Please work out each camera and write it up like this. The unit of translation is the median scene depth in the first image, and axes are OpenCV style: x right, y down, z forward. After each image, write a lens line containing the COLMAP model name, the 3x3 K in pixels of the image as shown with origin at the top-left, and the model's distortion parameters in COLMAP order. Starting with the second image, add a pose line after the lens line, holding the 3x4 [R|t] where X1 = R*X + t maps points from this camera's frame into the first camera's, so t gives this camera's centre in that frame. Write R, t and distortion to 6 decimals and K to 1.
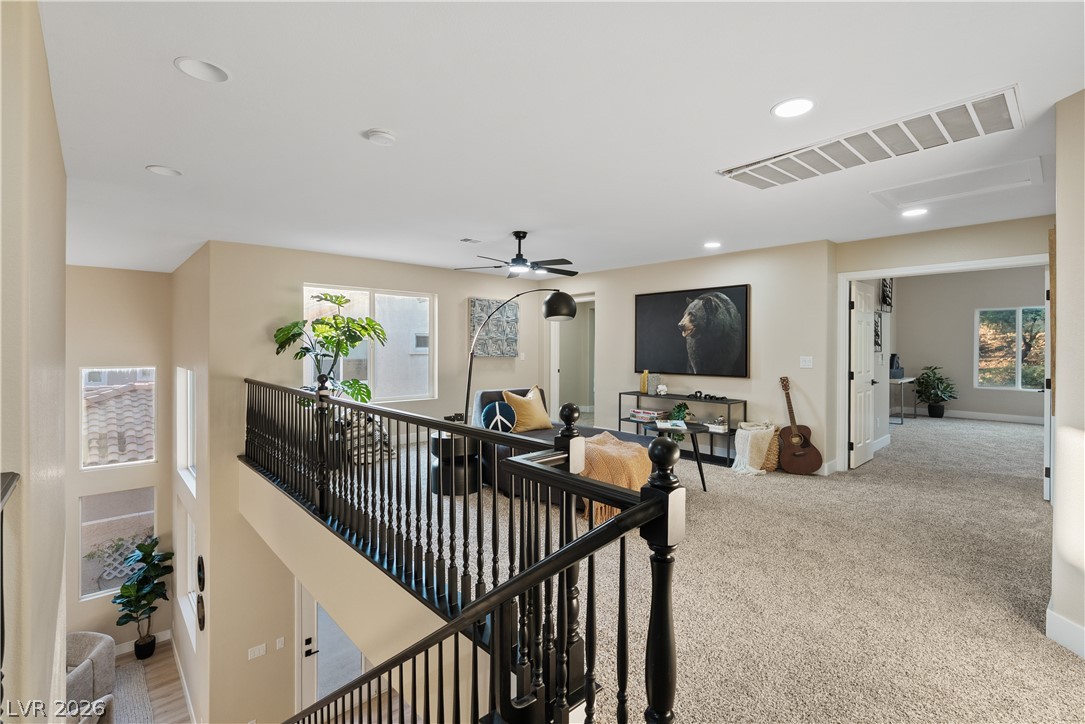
lens RADIAL K [[492.8, 0, 532.4], [0, 492.8, 343.6], [0, 0, 1]] dist [-0.013470, 0.005677]
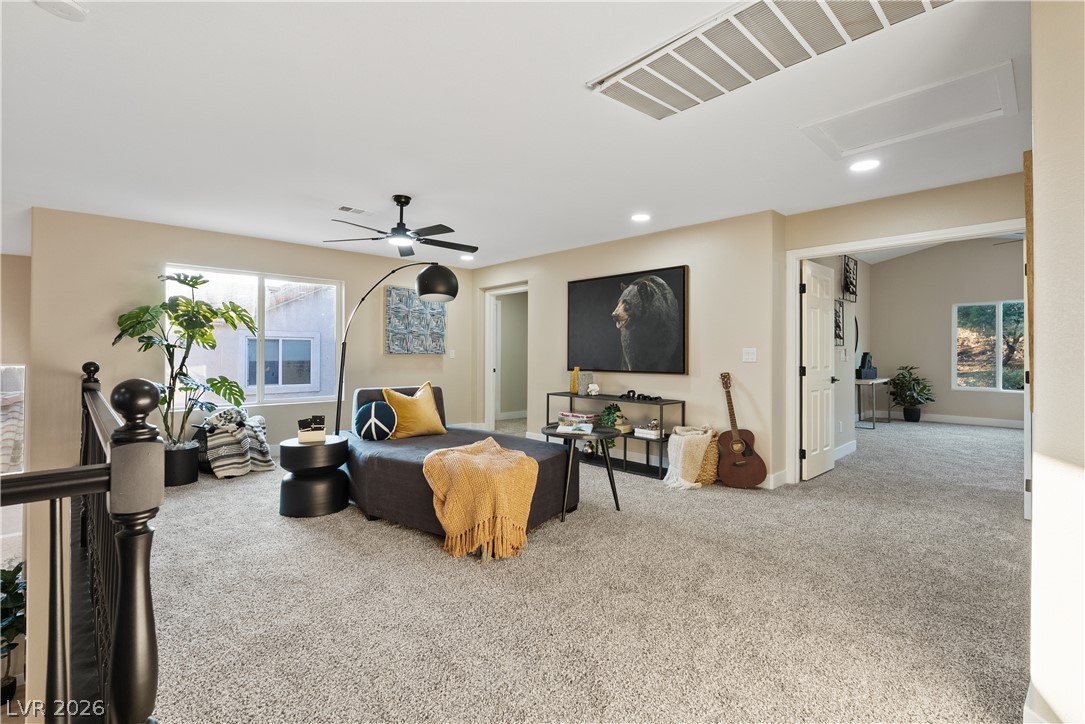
lens RADIAL K [[492.8, 0, 536.7], [0, 492.8, 346.3], [0, 0, 1]] dist [-0.013470, 0.005677]
pose [[0.999792, 0.000700, 0.020367, 0.156621], [-0.000508, 0.999955, -0.009441, 0.028042], [-0.020373, 0.009429, 0.999748, 0.143643]]
